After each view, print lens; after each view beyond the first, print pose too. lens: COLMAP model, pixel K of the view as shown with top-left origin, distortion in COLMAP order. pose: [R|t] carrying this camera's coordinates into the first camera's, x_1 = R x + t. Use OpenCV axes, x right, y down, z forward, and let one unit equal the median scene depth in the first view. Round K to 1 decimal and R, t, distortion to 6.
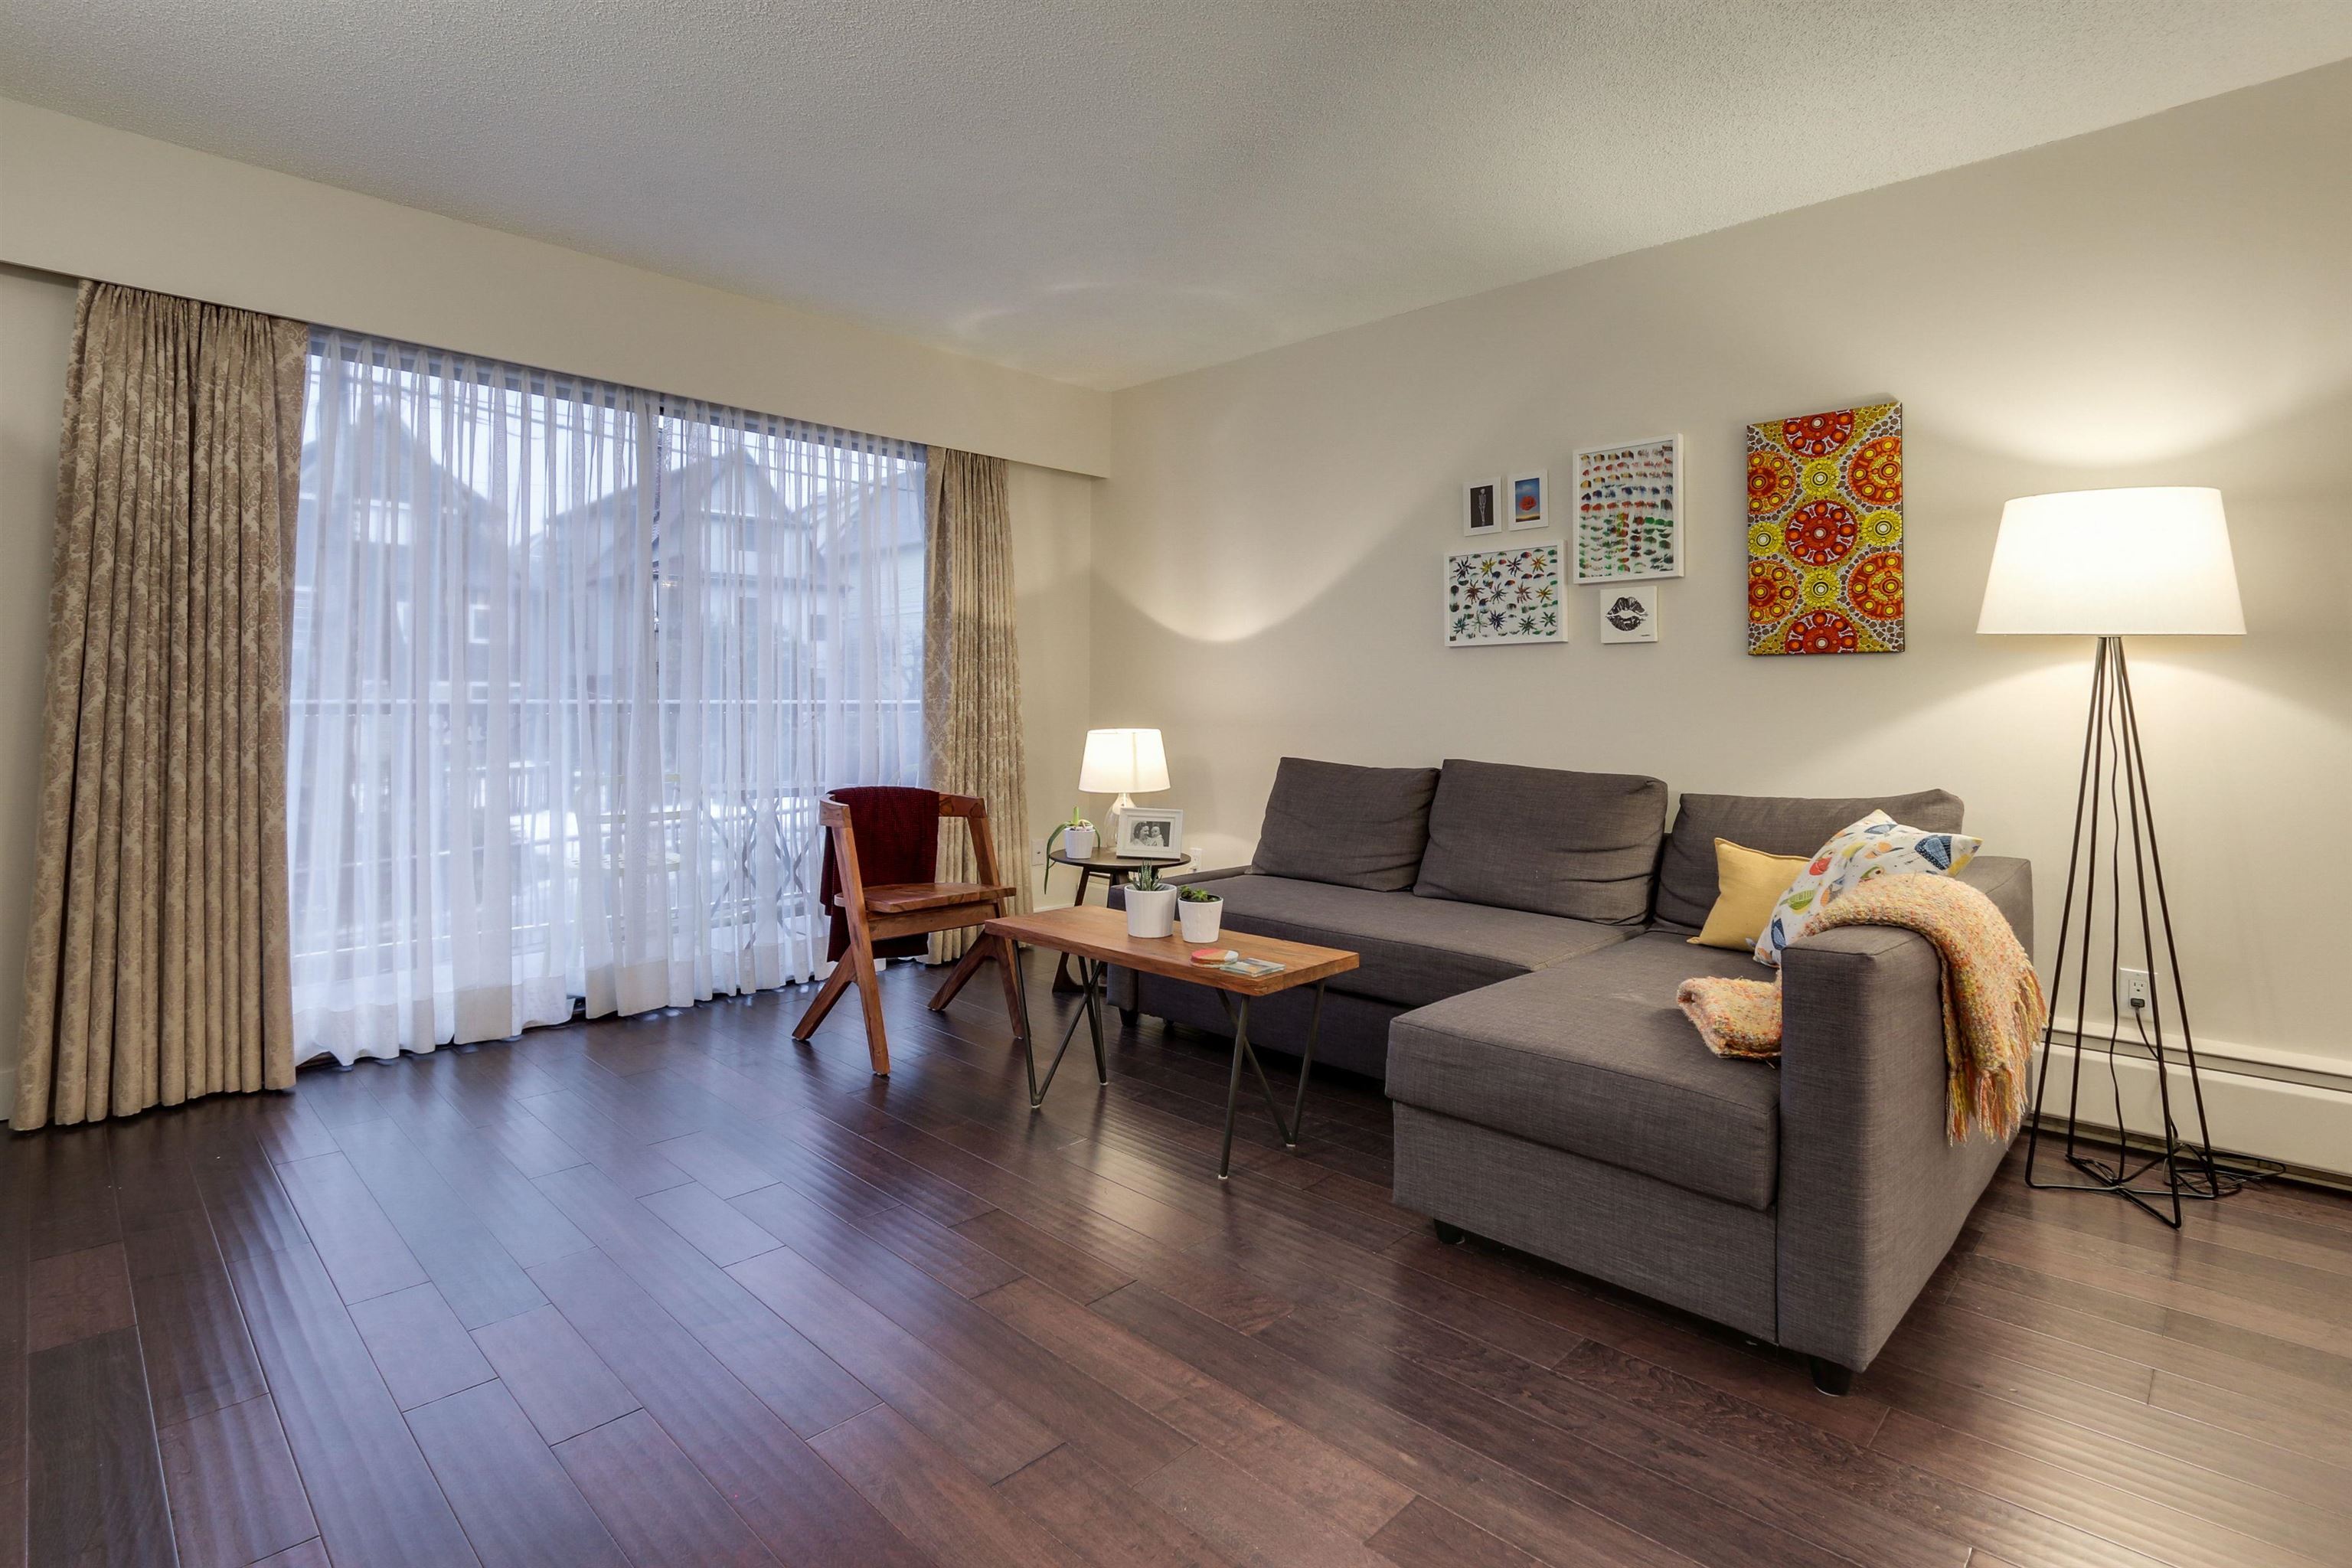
lens RADIAL K [[1131.1, 0, 1174.8], [0, 1131.1, 700.5], [0, 0, 1]] dist [-0.017561, 0.000289]
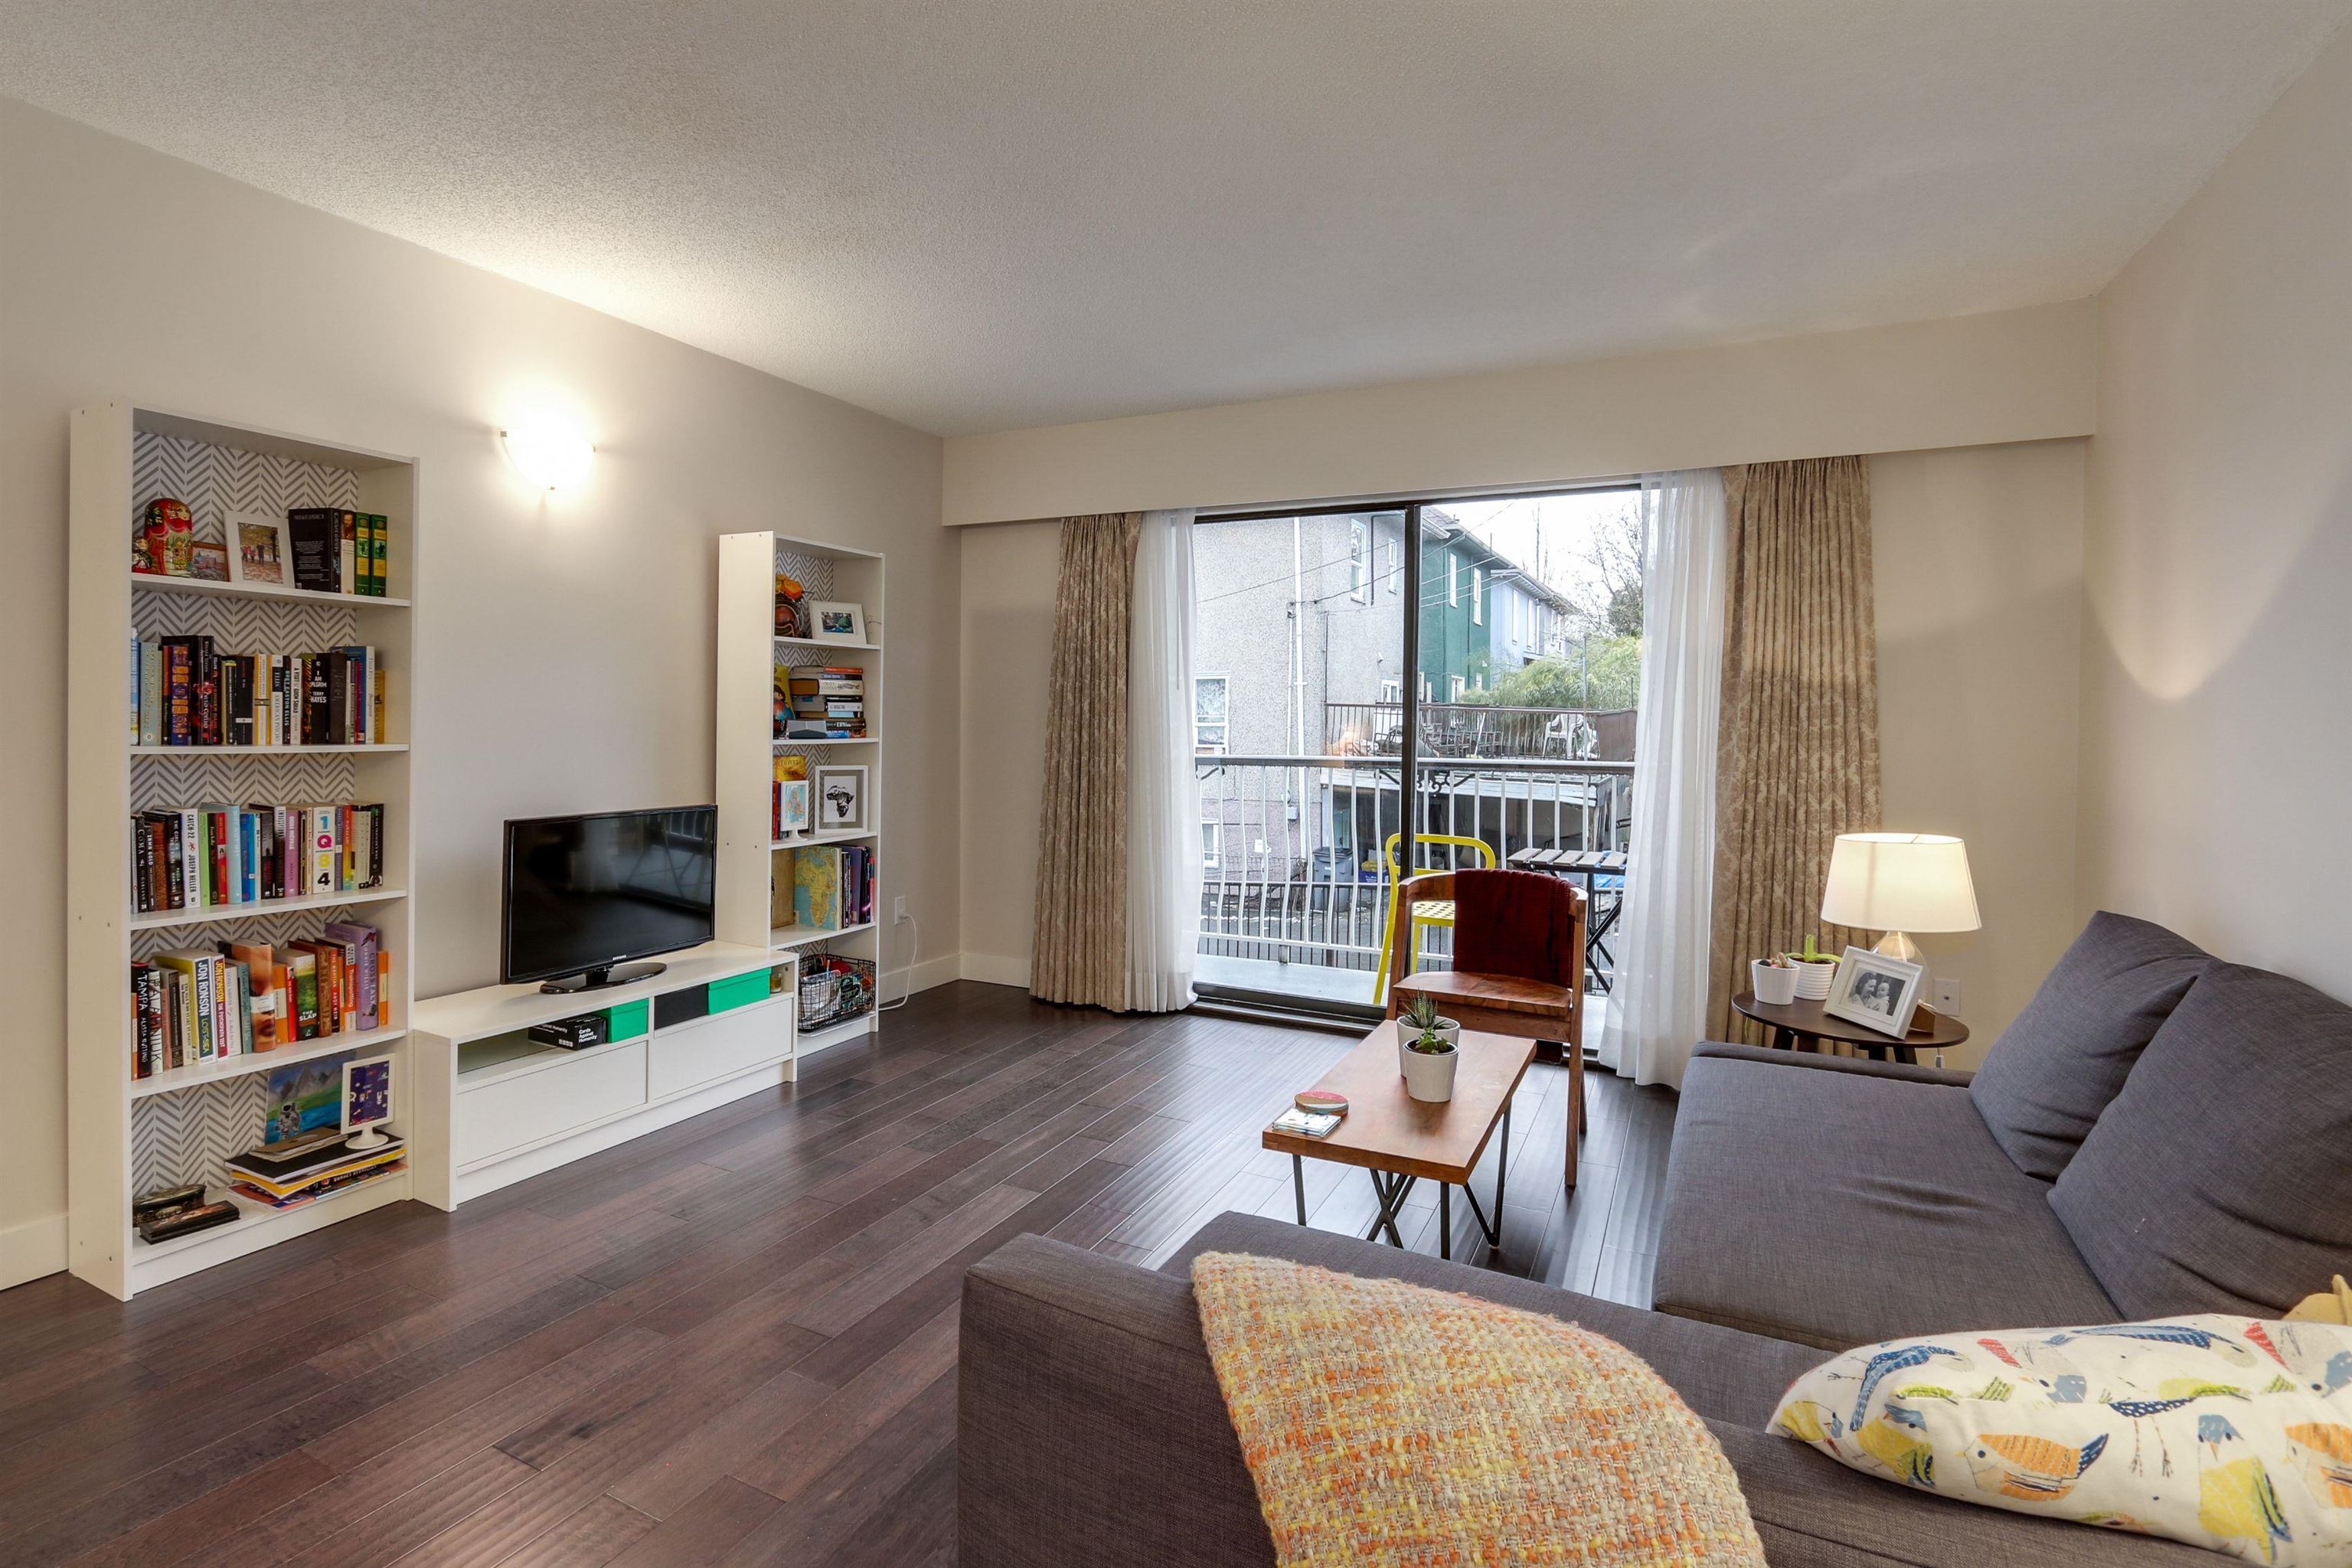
lens RADIAL K [[1168.9, 0, 1068.4], [0, 1168.9, 766.3], [0, 0, 1]] dist [-0.018117, 0.000285]
pose [[0.256382, 0.037439, -0.965850, 0.630815], [-0.002484, 0.999272, 0.038075, -0.052626], [0.966572, -0.007363, 0.256288, 0.424202]]
